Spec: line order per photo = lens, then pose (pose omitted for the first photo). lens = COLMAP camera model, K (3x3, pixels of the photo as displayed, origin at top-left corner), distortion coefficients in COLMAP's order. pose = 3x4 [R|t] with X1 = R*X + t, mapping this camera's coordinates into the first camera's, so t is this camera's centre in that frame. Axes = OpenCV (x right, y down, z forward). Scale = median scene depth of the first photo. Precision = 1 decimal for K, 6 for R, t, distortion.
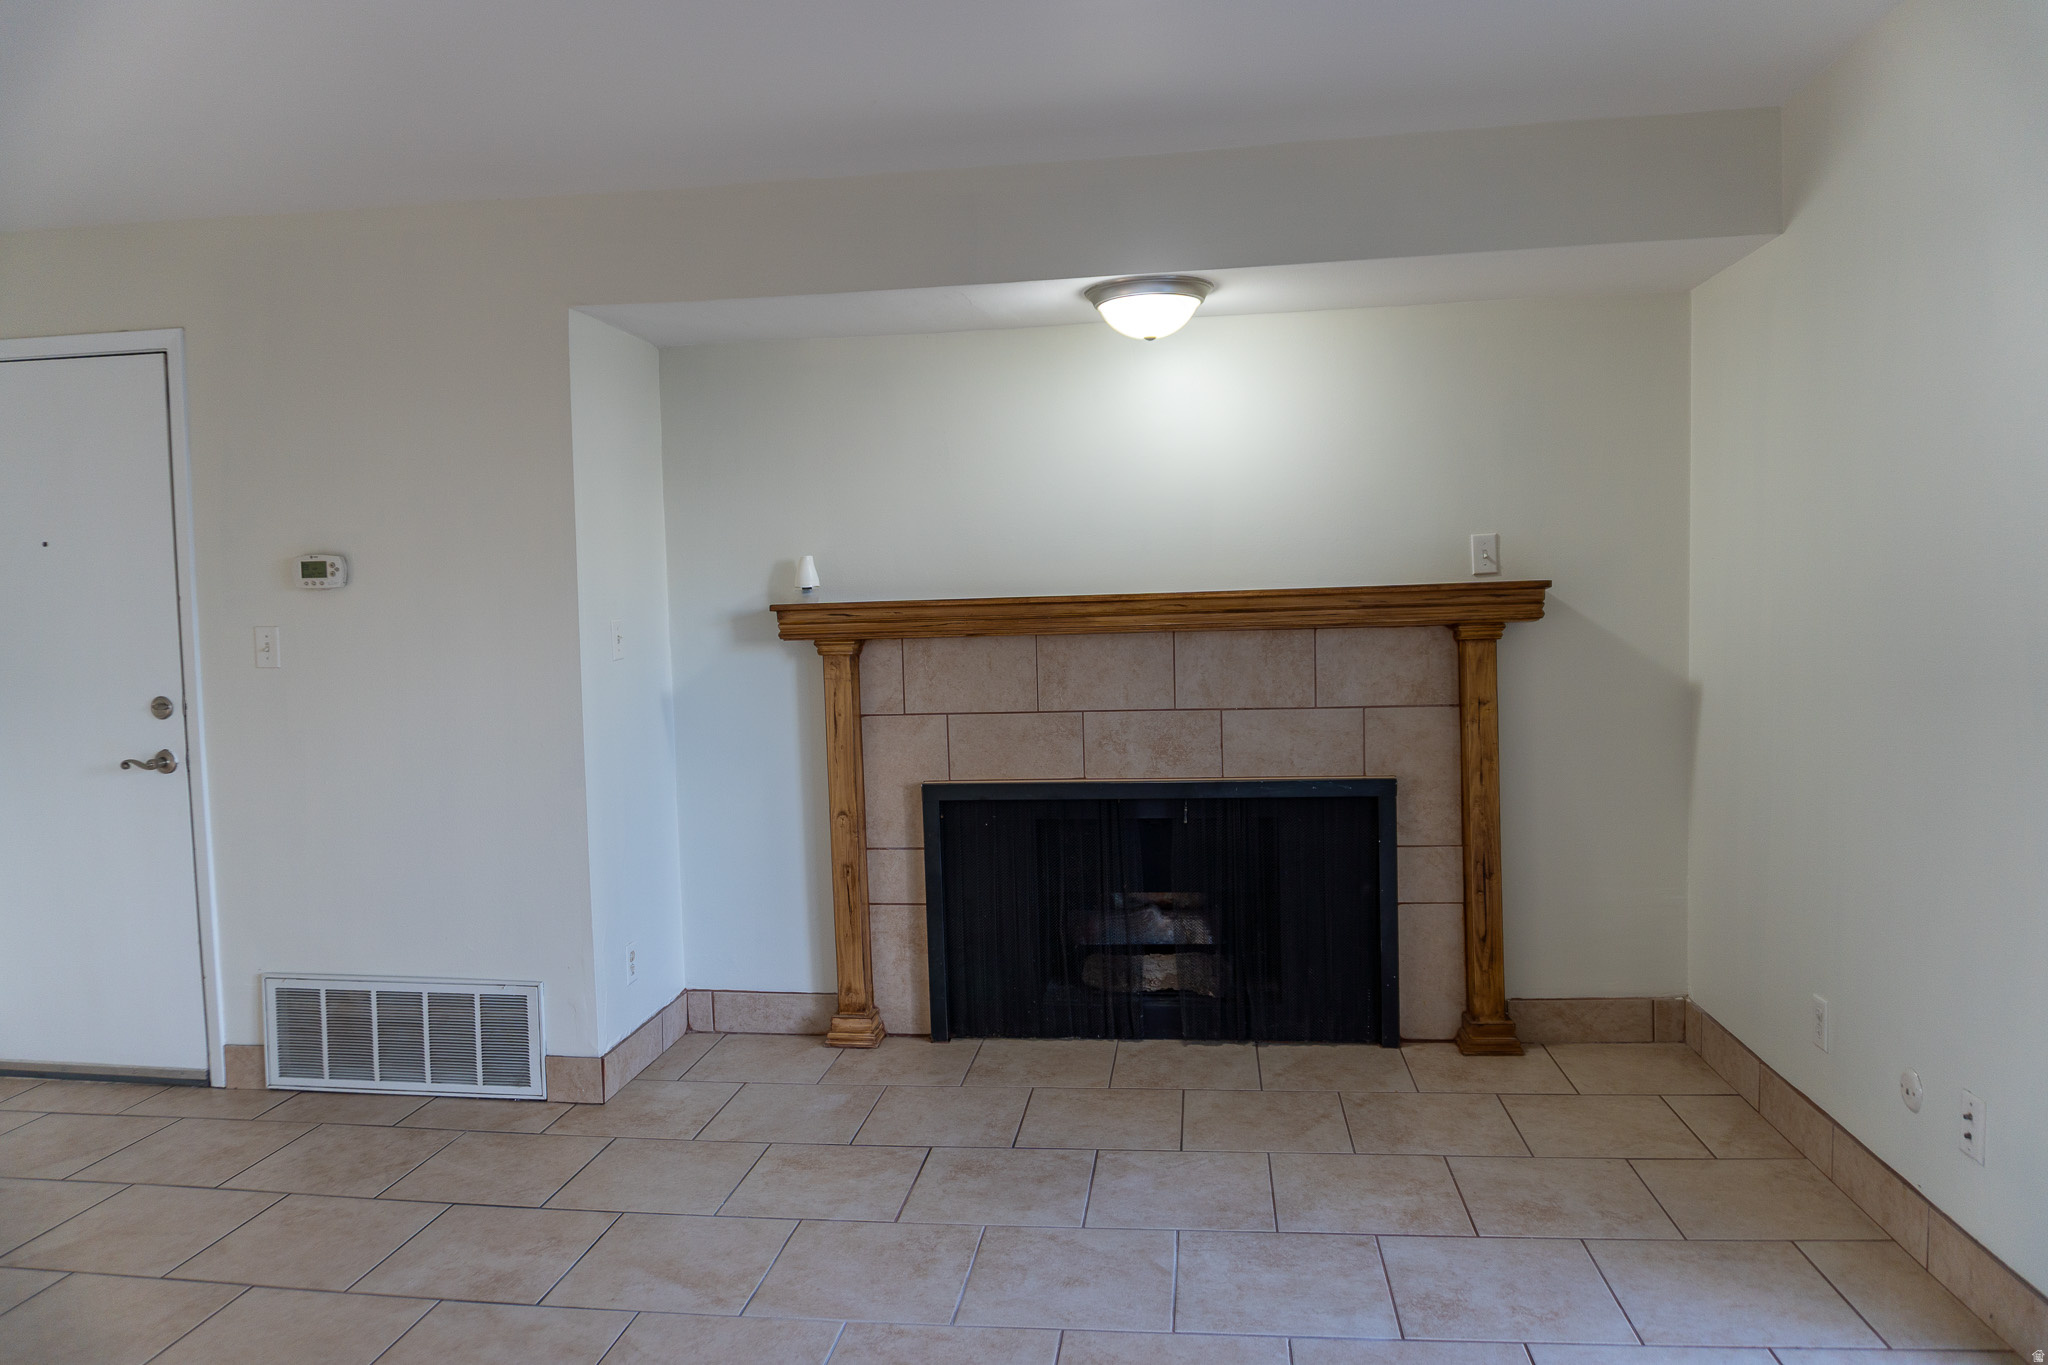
lens RADIAL K [[1371.7, 0, 1019.9], [0, 1371.7, 683.6], [0, 0, 1]] dist [-0.019605, -0.002119]
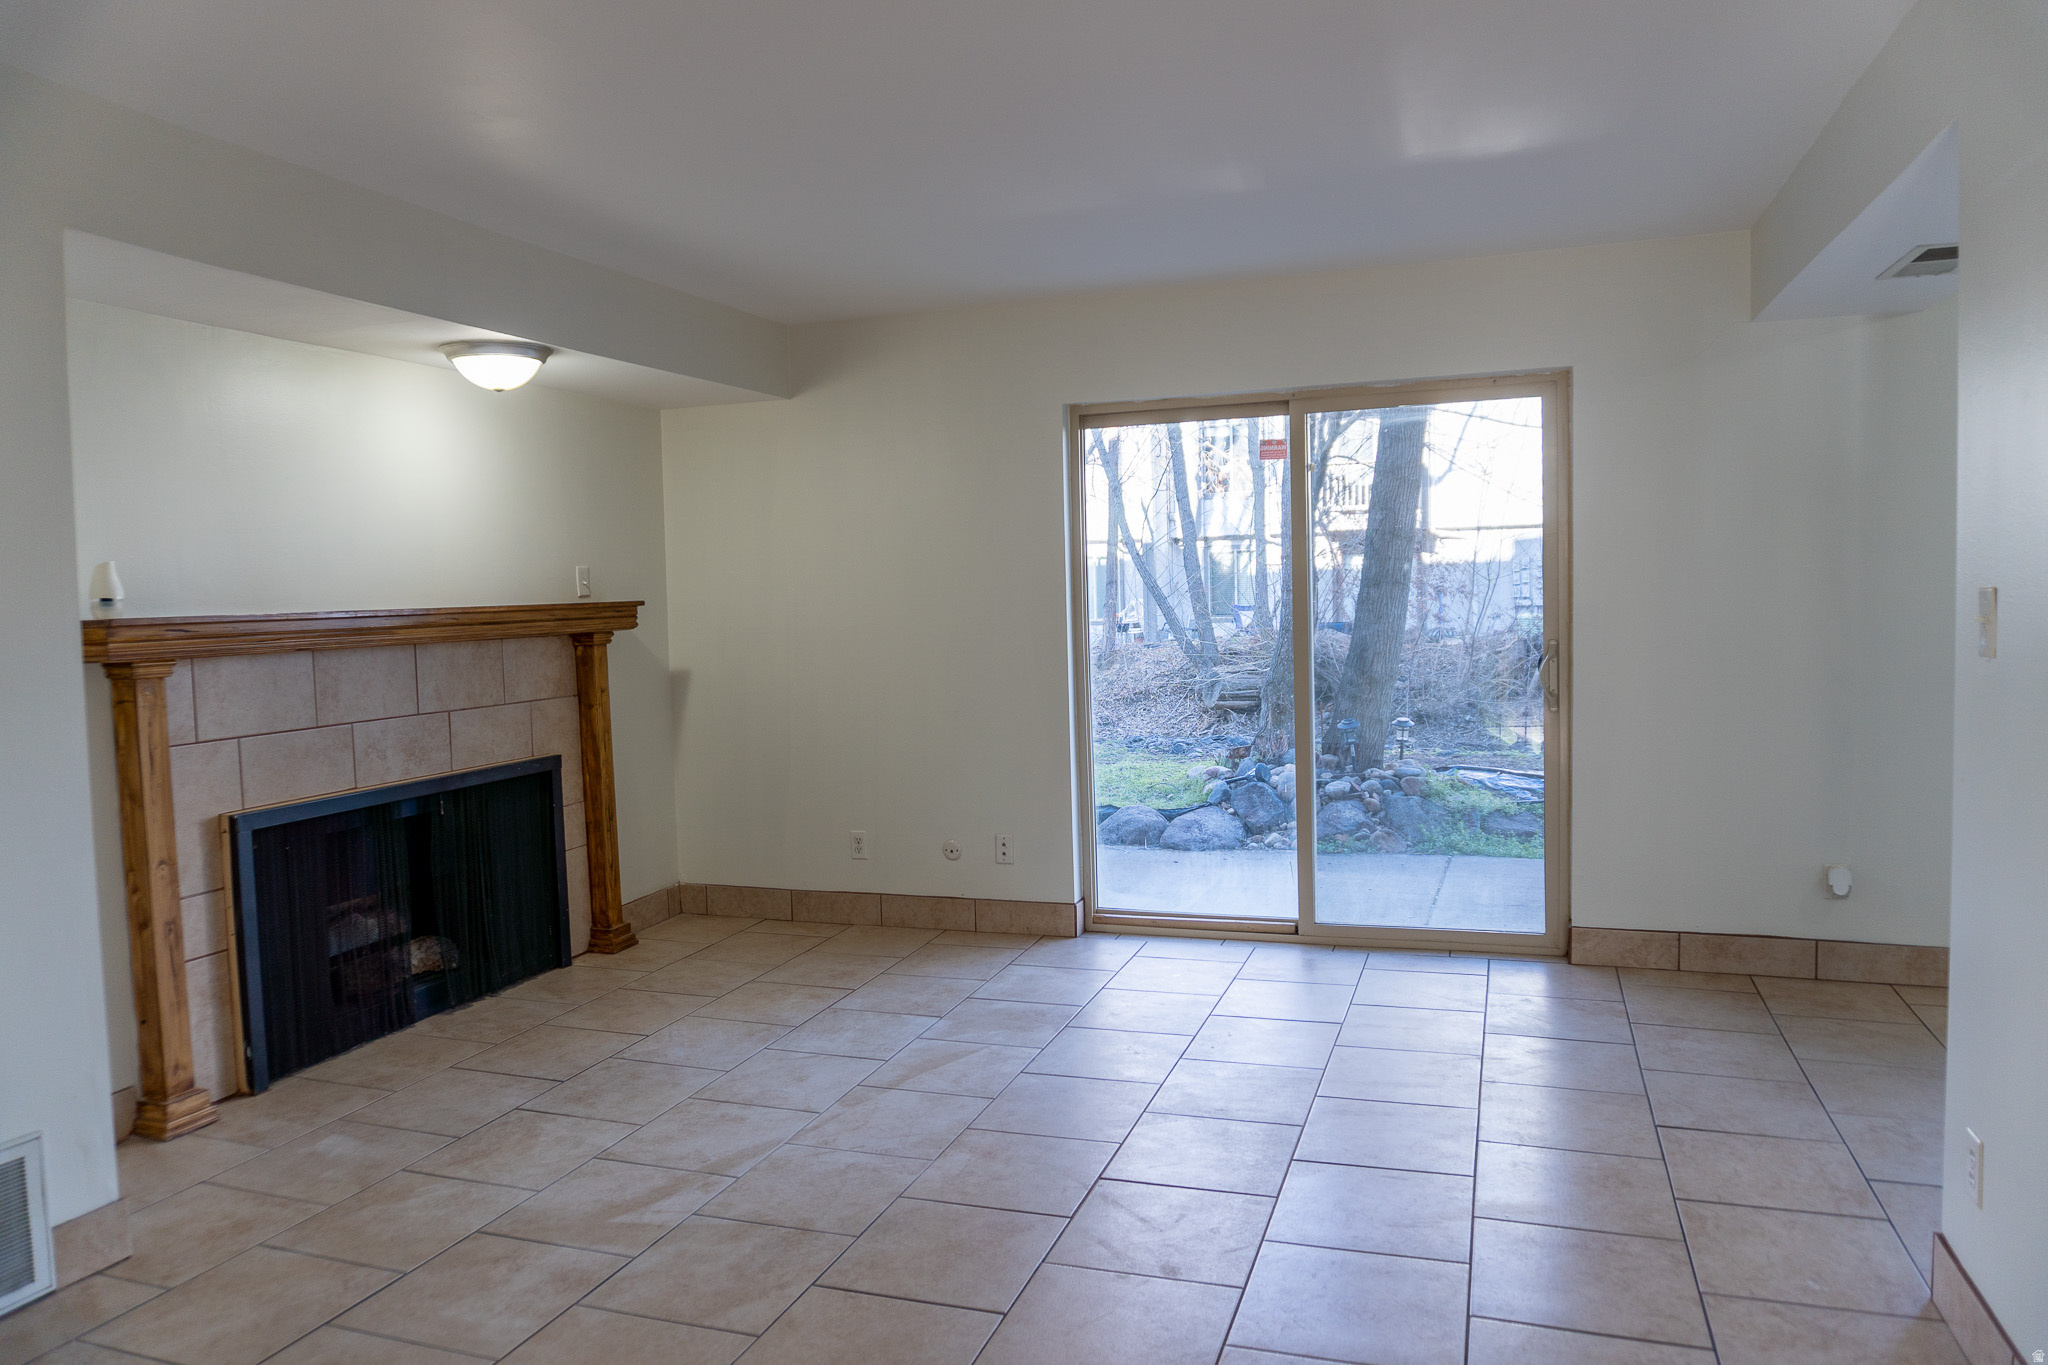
lens RADIAL K [[1371.7, 0, 1019.9], [0, 1371.7, 683.6], [0, 0, 1]] dist [-0.019605, -0.002119]
pose [[0.207365, -0.042216, 0.977352, -0.883921], [0.082806, 0.996240, 0.025463, 0.006400], [-0.974753, 0.075650, 0.210081, 0.304992]]
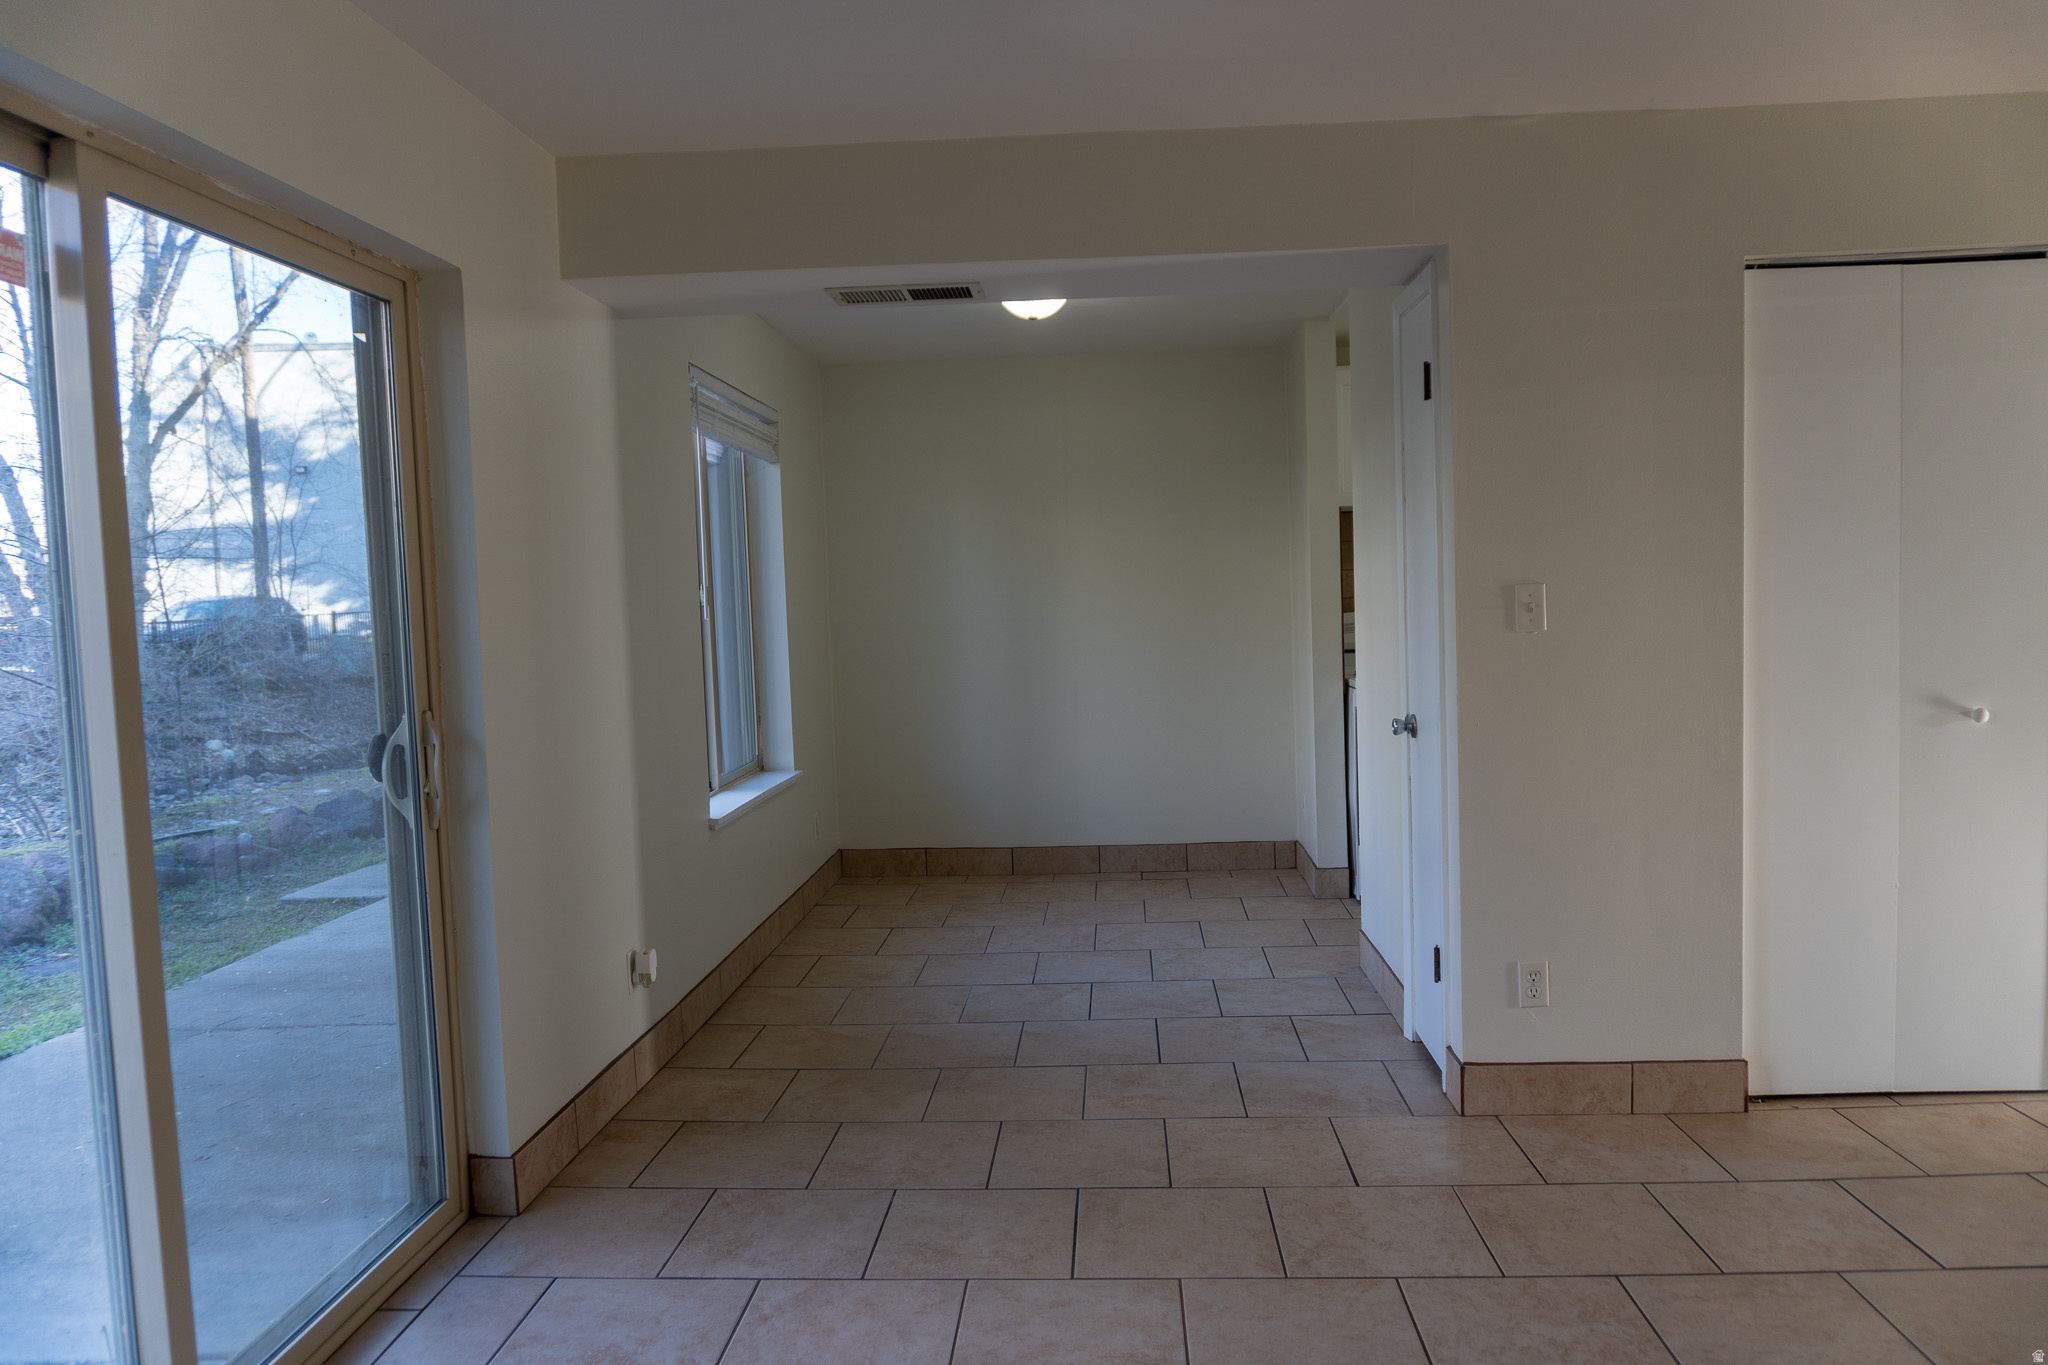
lens RADIAL K [[1376.2, 0, 1024.0], [0, 1376.2, 682.5], [0, 0, 1]] dist [-0.027188, -0.000709]
pose [[-0.995744, 0.067985, -0.062229, 0.118175], [0.059569, 0.989942, 0.128321, -0.051651], [0.070327, 0.124068, -0.989778, 0.837185]]
